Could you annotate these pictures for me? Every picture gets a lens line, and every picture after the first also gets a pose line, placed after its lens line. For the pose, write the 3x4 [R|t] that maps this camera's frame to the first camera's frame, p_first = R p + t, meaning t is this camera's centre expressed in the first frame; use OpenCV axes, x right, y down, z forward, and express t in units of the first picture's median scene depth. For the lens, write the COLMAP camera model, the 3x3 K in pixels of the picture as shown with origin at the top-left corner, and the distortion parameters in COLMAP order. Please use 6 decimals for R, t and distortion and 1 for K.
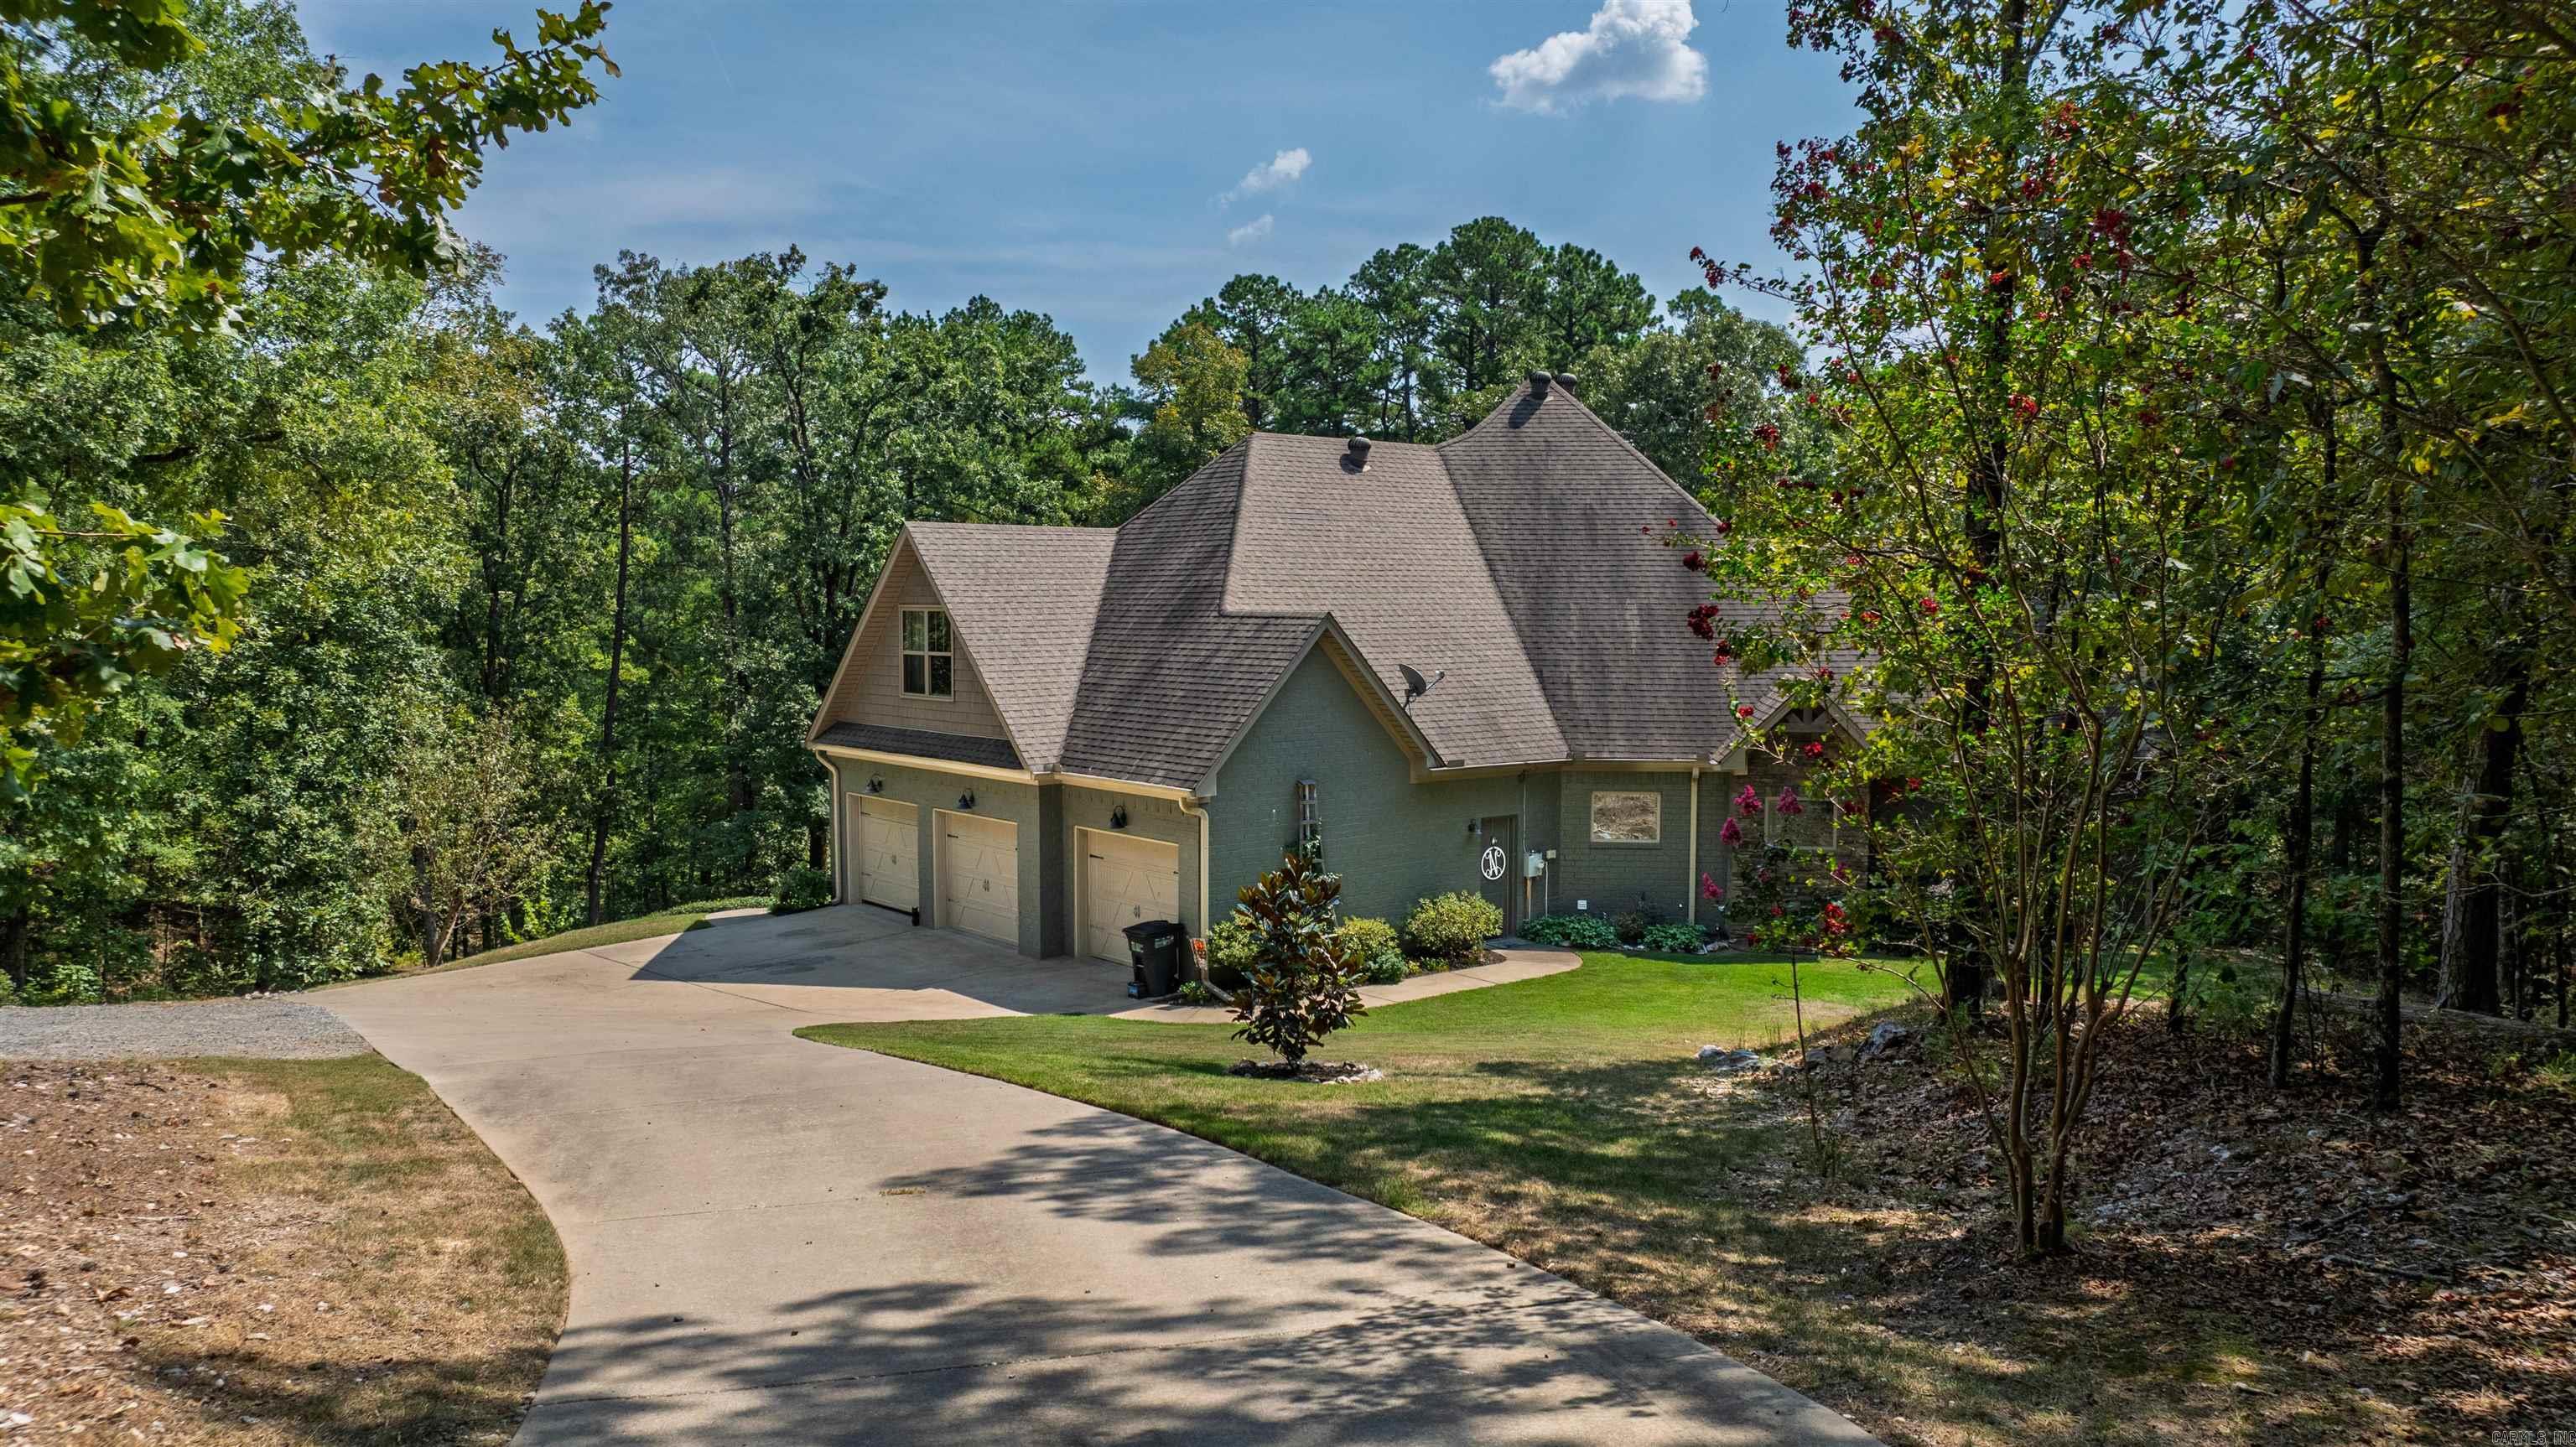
lens RADIAL K [[1799.5, 0, 1288.0], [0, 1799.5, 723.5], [0, 0, 1]] dist [-0.011276, -0.003601]
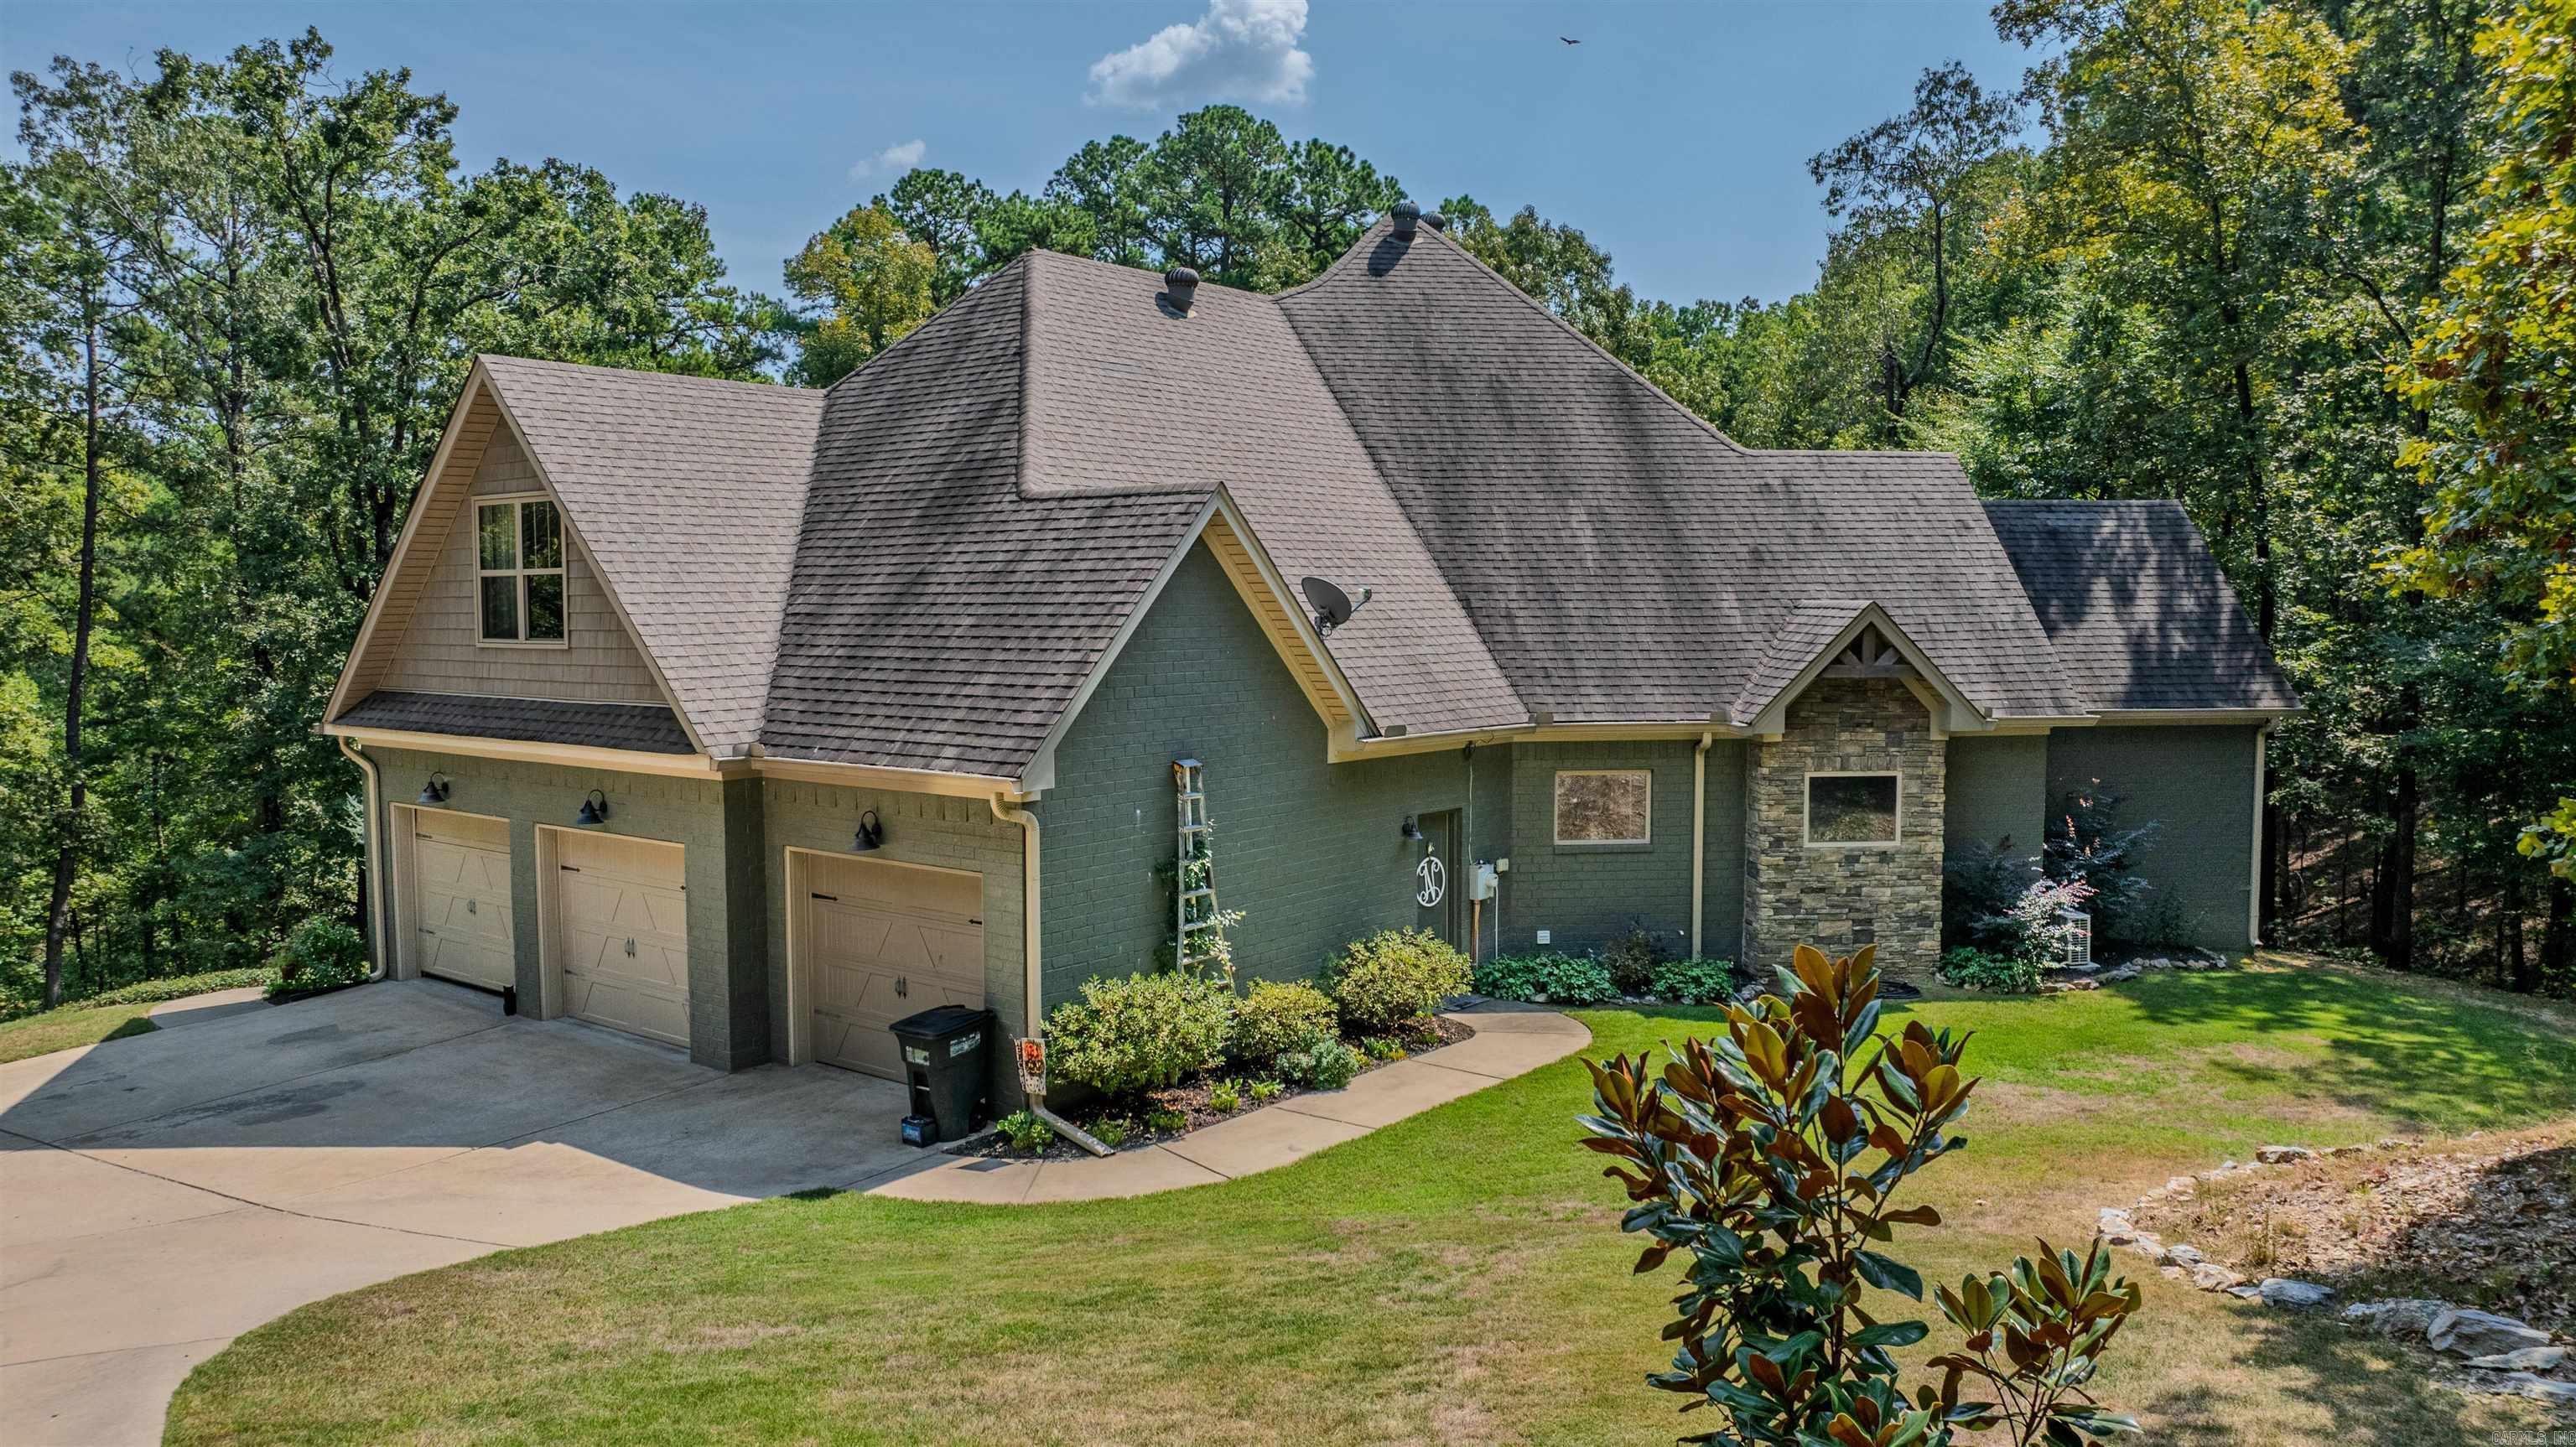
lens RADIAL K [[1768.7, 0, 1288.0], [0, 1768.7, 723.5], [0, 0, 1]] dist [-0.070042, 0.072695]
pose [[0.977322, -0.018058, 0.210986, -0.069333], [0.018164, 0.999834, 0.001433, 0.015965], [-0.210976, 0.002432, 0.977488, 0.348891]]
